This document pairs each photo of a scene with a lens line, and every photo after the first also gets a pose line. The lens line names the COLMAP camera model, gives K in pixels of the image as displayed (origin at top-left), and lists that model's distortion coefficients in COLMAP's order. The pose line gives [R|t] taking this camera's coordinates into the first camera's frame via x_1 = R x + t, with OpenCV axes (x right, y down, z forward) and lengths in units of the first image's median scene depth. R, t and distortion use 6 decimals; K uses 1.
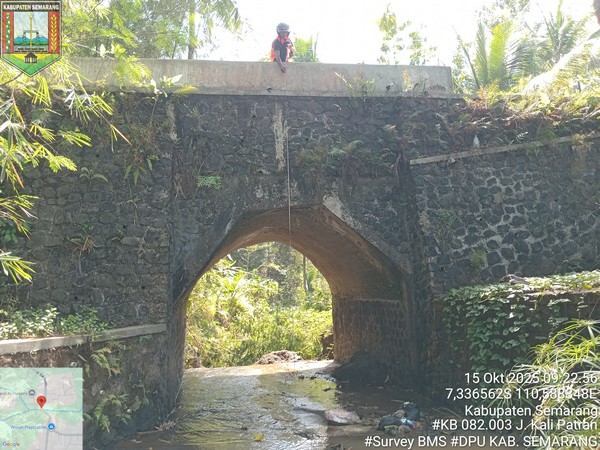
lens RADIAL K [[452.4, 0, 297.3], [0, 452.4, 206.3], [0, 0, 1]] dist [0.086307, -0.143847]
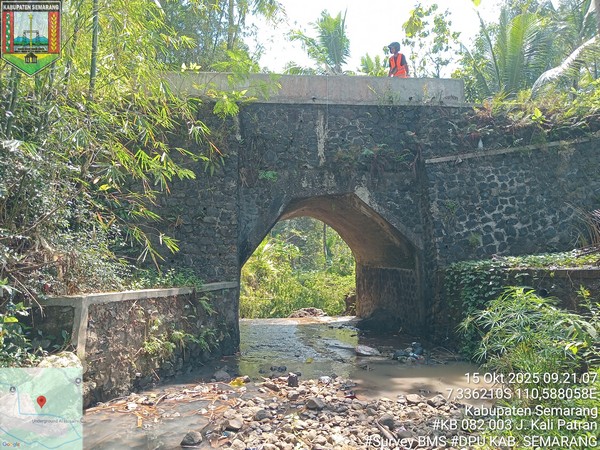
lens RADIAL K [[452.4, 0, 297.3], [0, 452.4, 206.3], [0, 0, 1]] dist [0.086307, -0.143847]
pose [[0.998961, 0.023645, -0.038968, -0.052417], [-0.020535, 0.996713, 0.078370, -0.063183], [0.040693, -0.077488, 0.996162, -0.269193]]
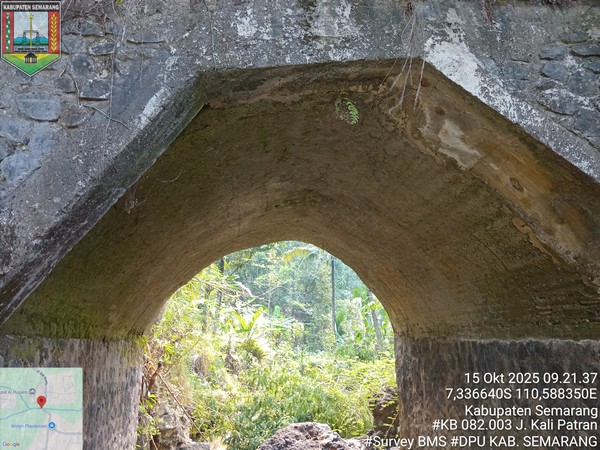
lens RADIAL K [[452.4, 0, 297.3], [0, 452.4, 206.3], [0, 0, 1]] dist [0.086307, -0.143847]
pose [[0.998241, 0.004799, -0.059086, -0.021200], [-0.010122, 0.995880, -0.090119, 0.141774], [0.058410, 0.090559, 0.994177, 0.643002]]
